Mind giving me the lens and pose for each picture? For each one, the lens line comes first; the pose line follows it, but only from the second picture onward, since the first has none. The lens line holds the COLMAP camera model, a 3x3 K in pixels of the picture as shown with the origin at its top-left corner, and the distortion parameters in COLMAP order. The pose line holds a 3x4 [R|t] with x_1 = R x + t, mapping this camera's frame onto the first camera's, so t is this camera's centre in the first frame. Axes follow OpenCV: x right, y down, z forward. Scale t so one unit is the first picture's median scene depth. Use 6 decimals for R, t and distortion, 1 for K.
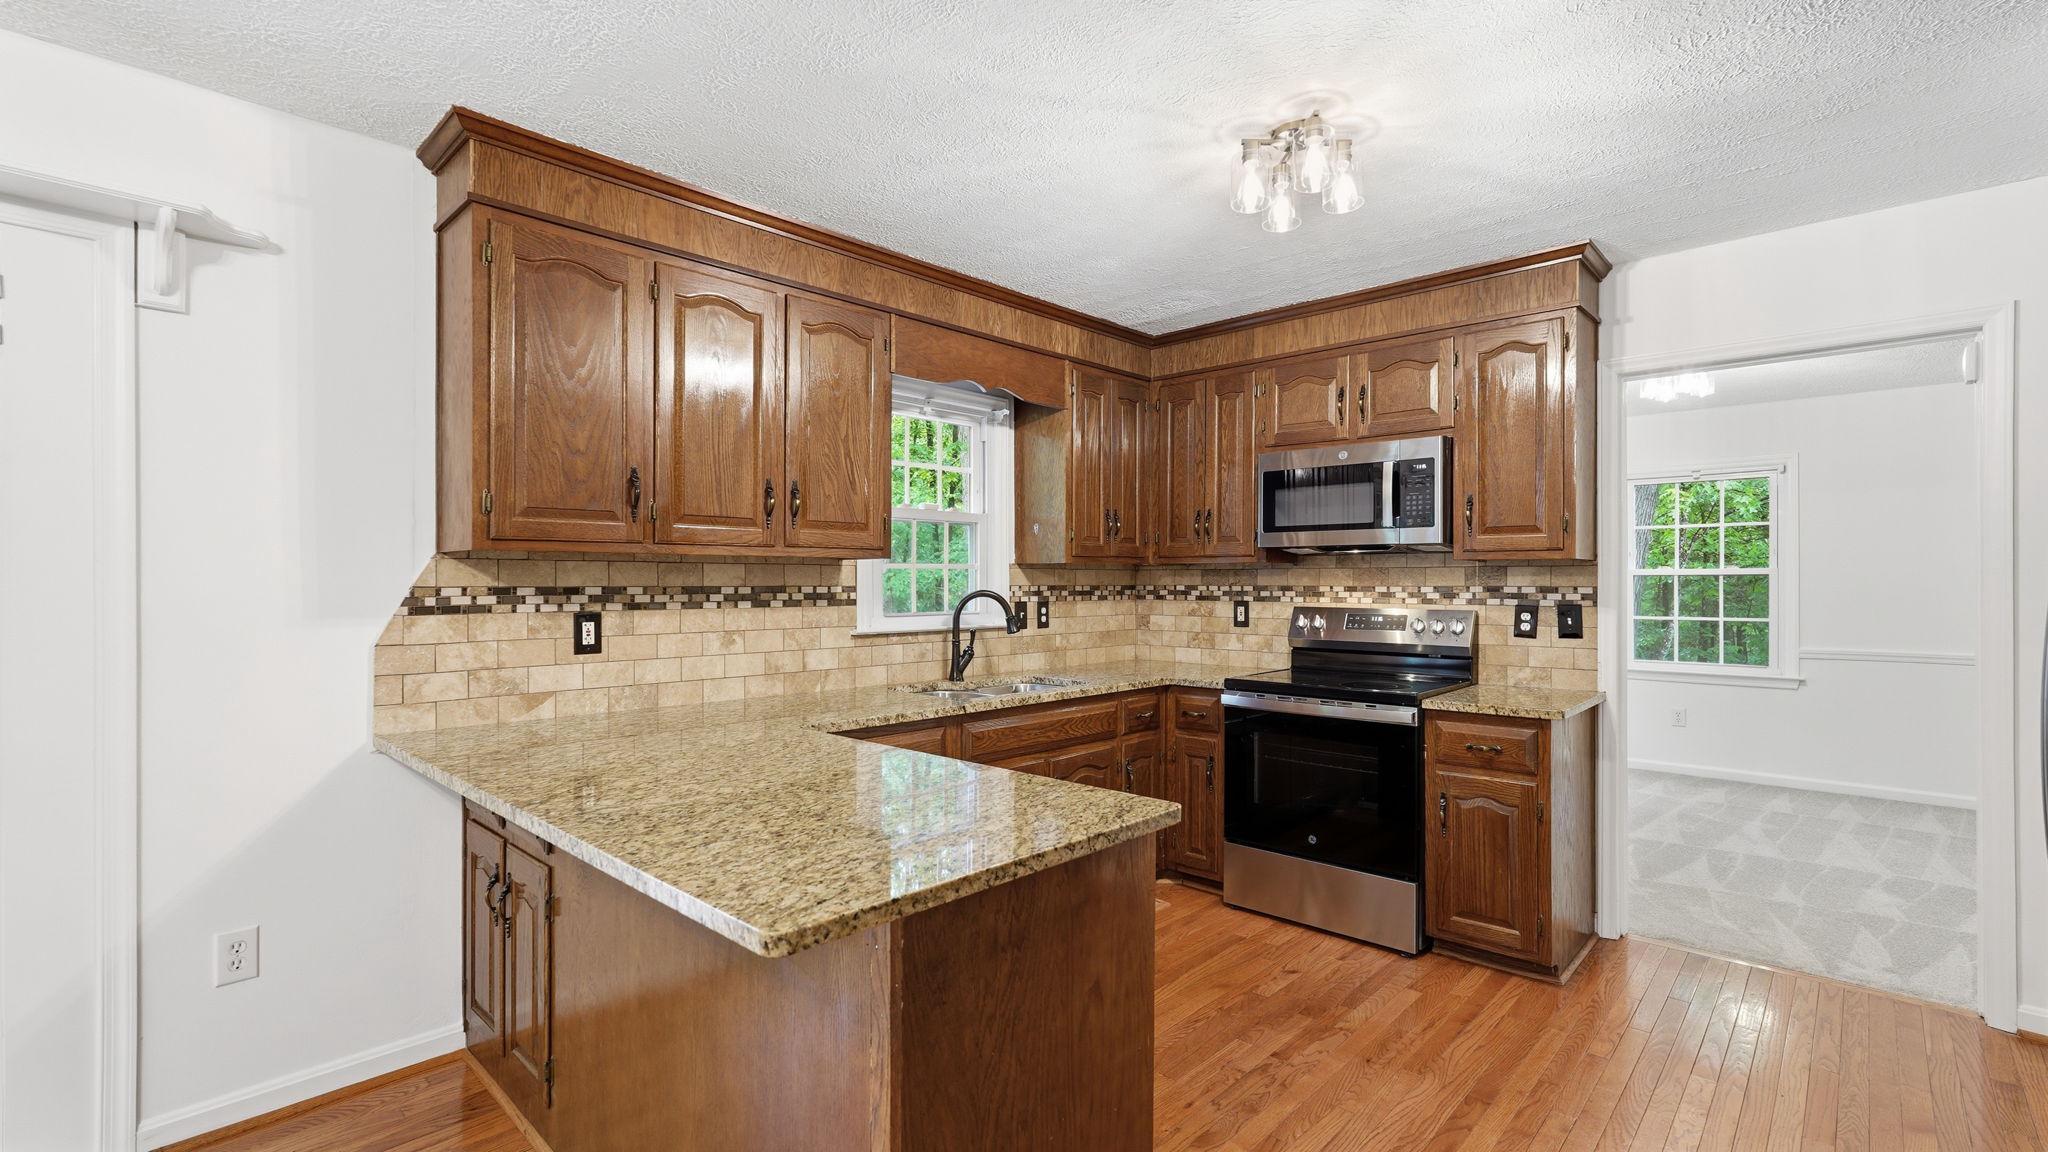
lens RADIAL K [[910.4, 0, 1024.0], [0, 910.4, 576.0], [0, 0, 1]] dist [-0.017998, 0.010441]
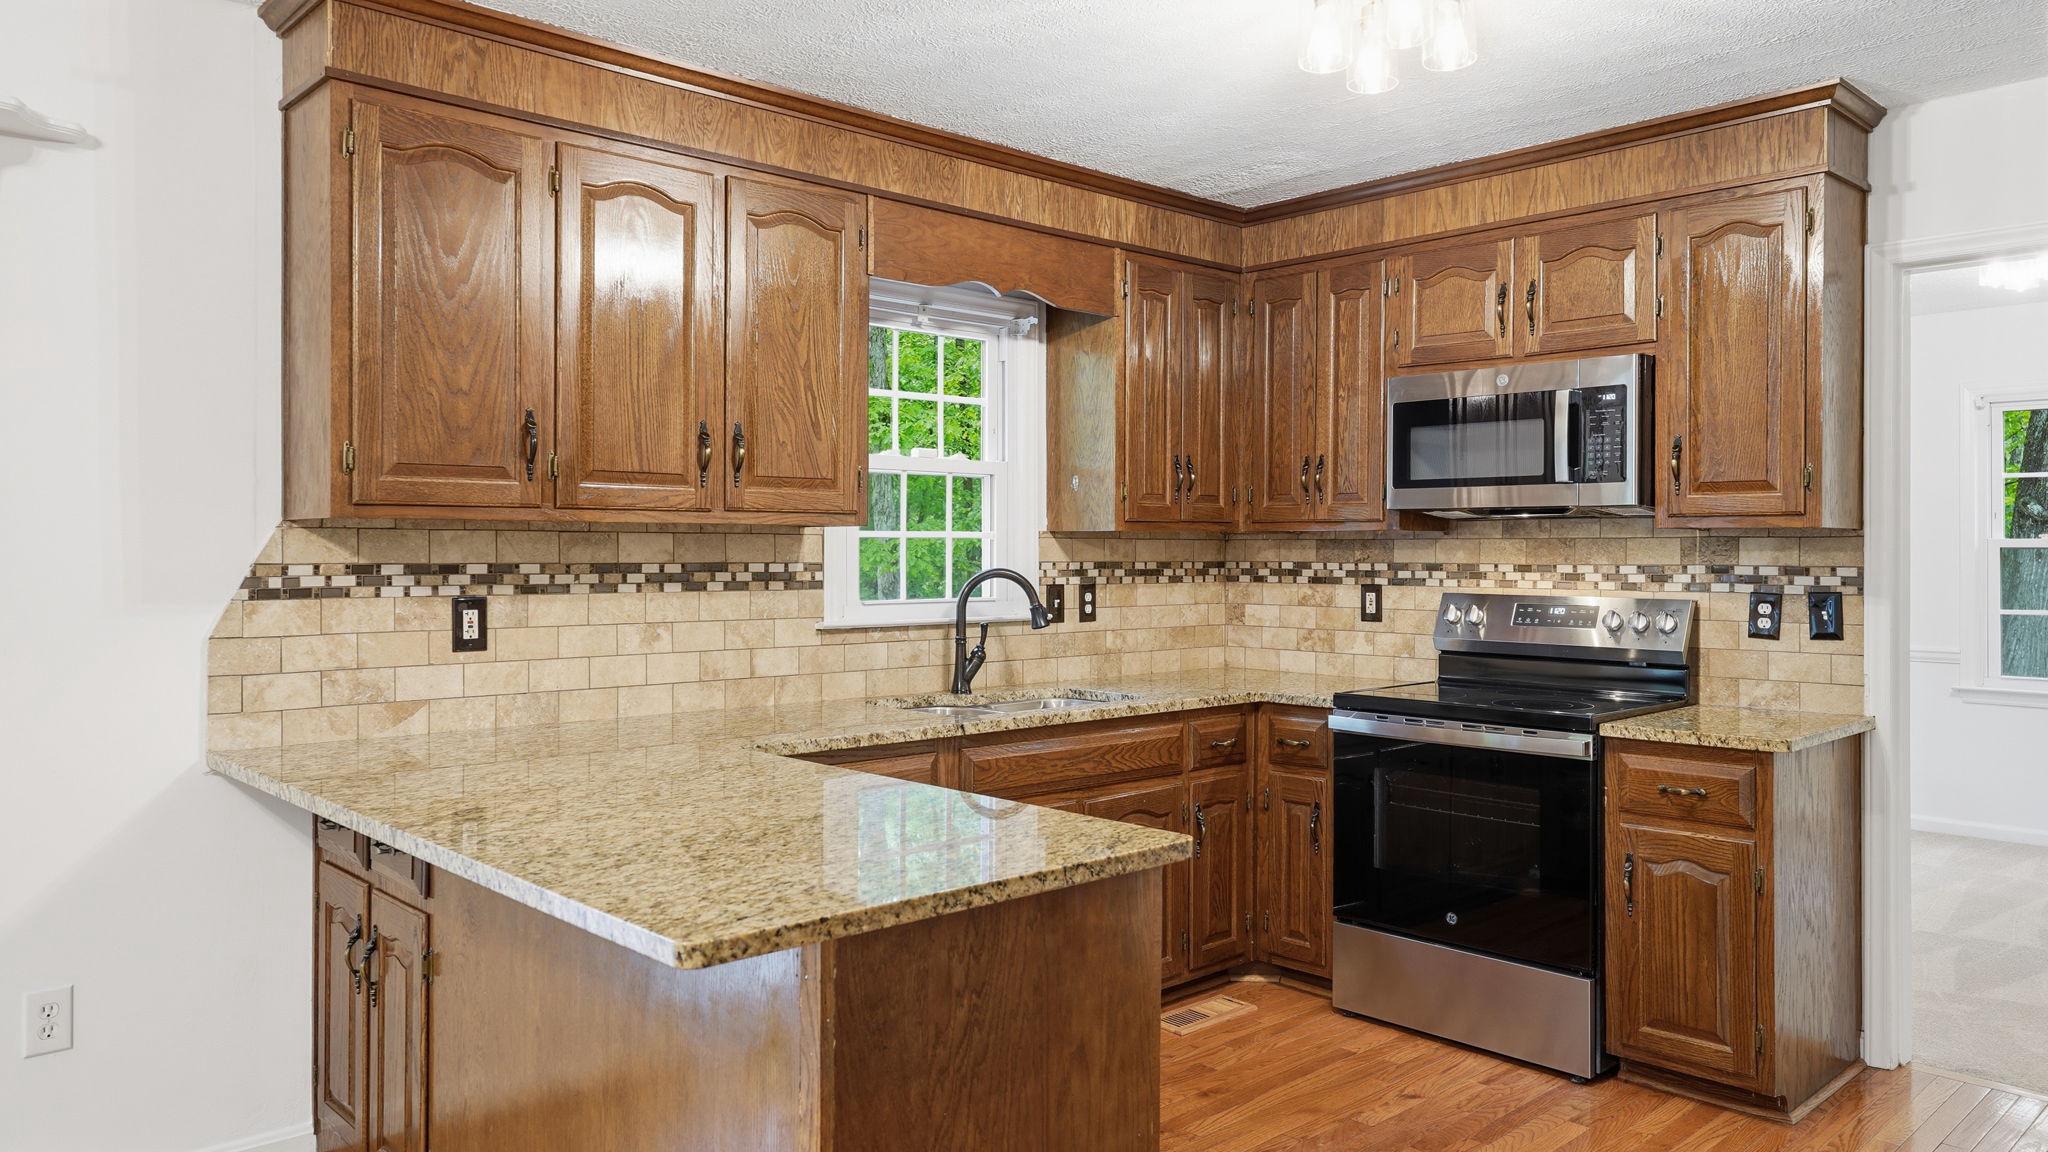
lens RADIAL K [[1409.2, 0, 1023.4], [0, 1409.2, 543.9], [0, 0, 1]] dist [0.000957, 0.000128]
pose [[0.998110, 0.001928, -0.061428, 0.048610], [-0.001890, 0.999998, 0.000663, -0.005424], [0.061429, -0.000546, 0.998111, -0.131329]]
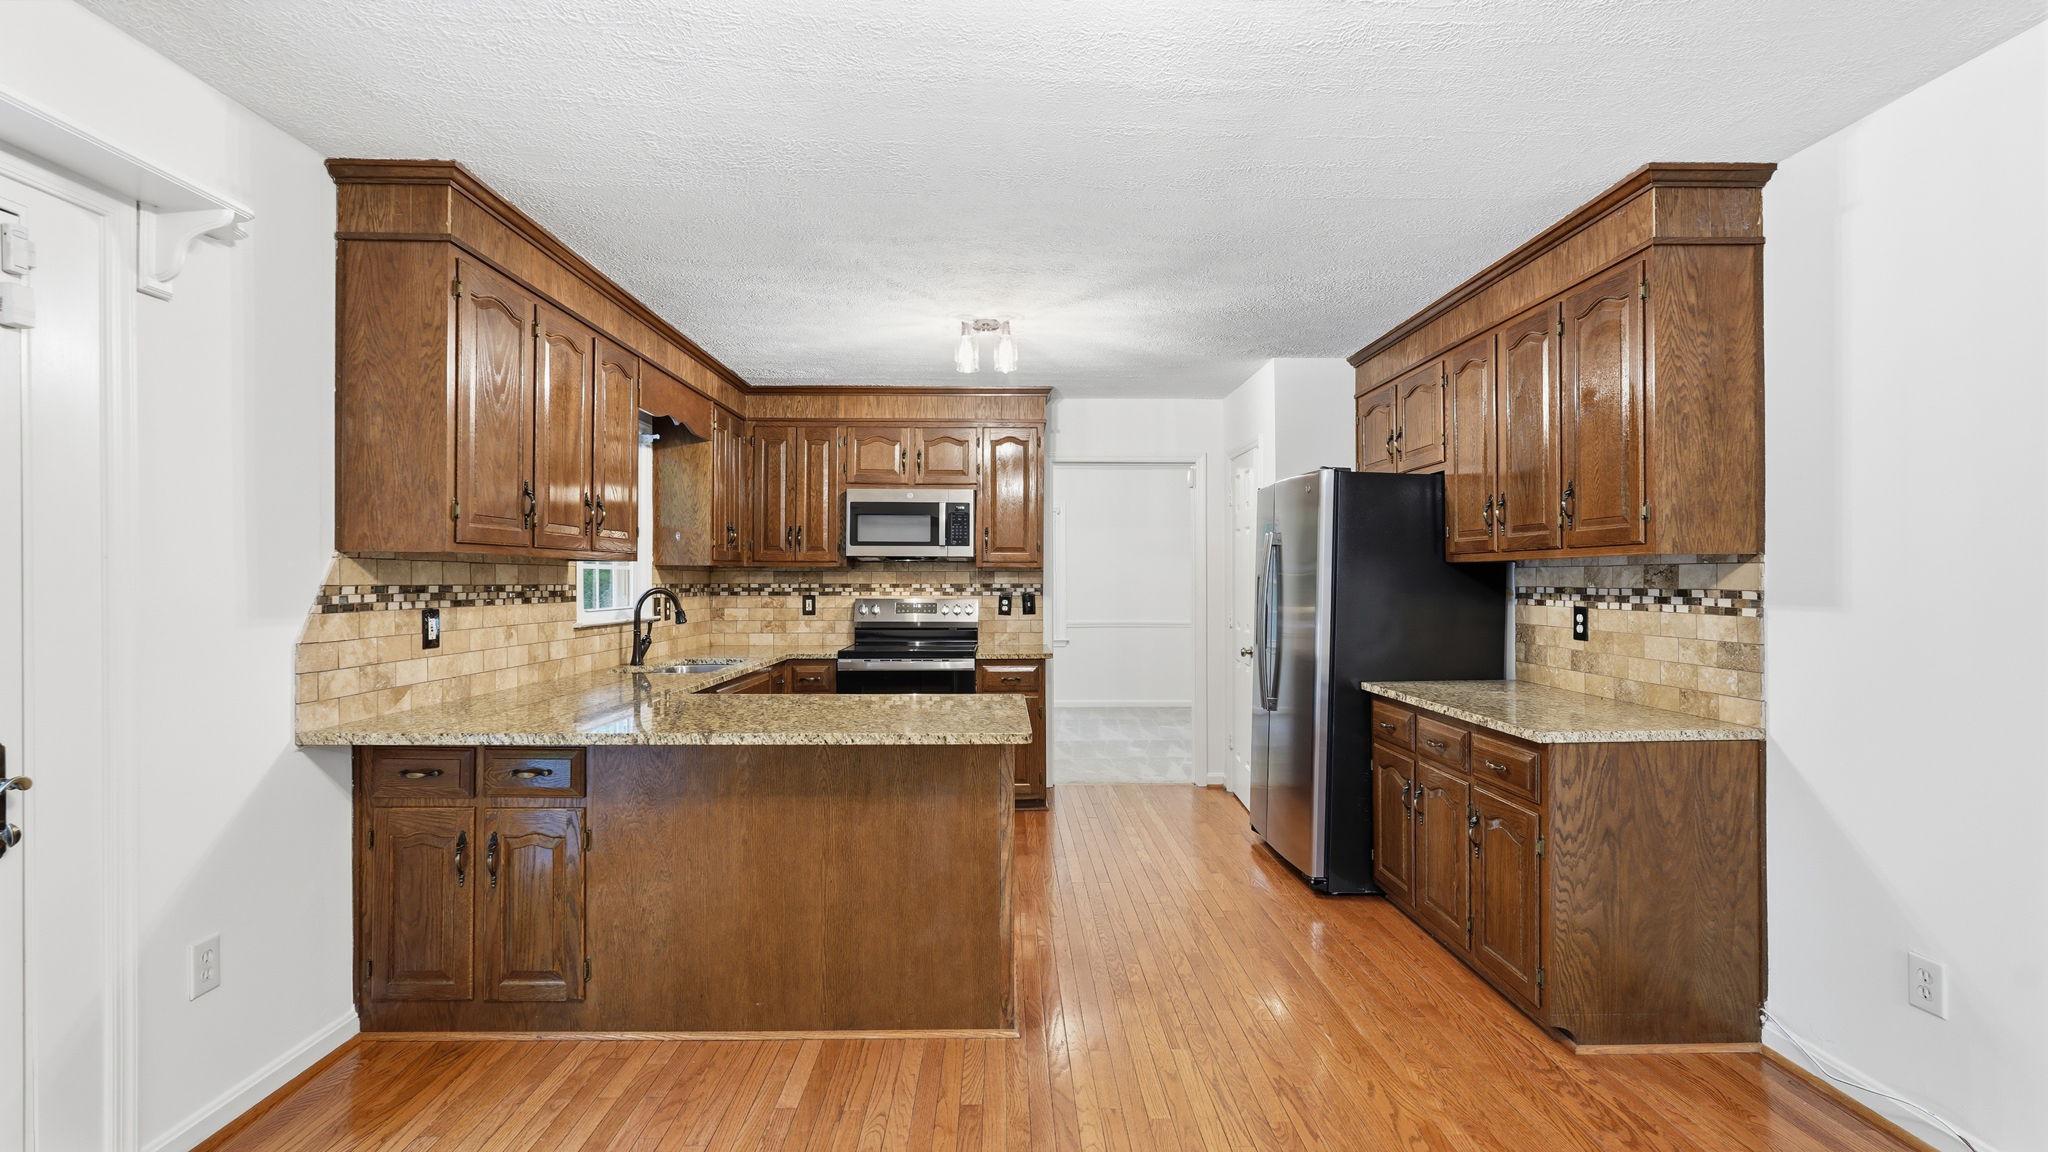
lens RADIAL K [[903.0, 0, 1020.3], [0, 903.0, 569.3], [0, 0, 1]] dist [-0.020032, 0.010277]
pose [[0.714482, 0.009174, 0.699593, -0.591233], [-0.004508, 0.999954, -0.008508, -0.000835], [-0.699639, 0.002925, 0.714490, -0.193390]]
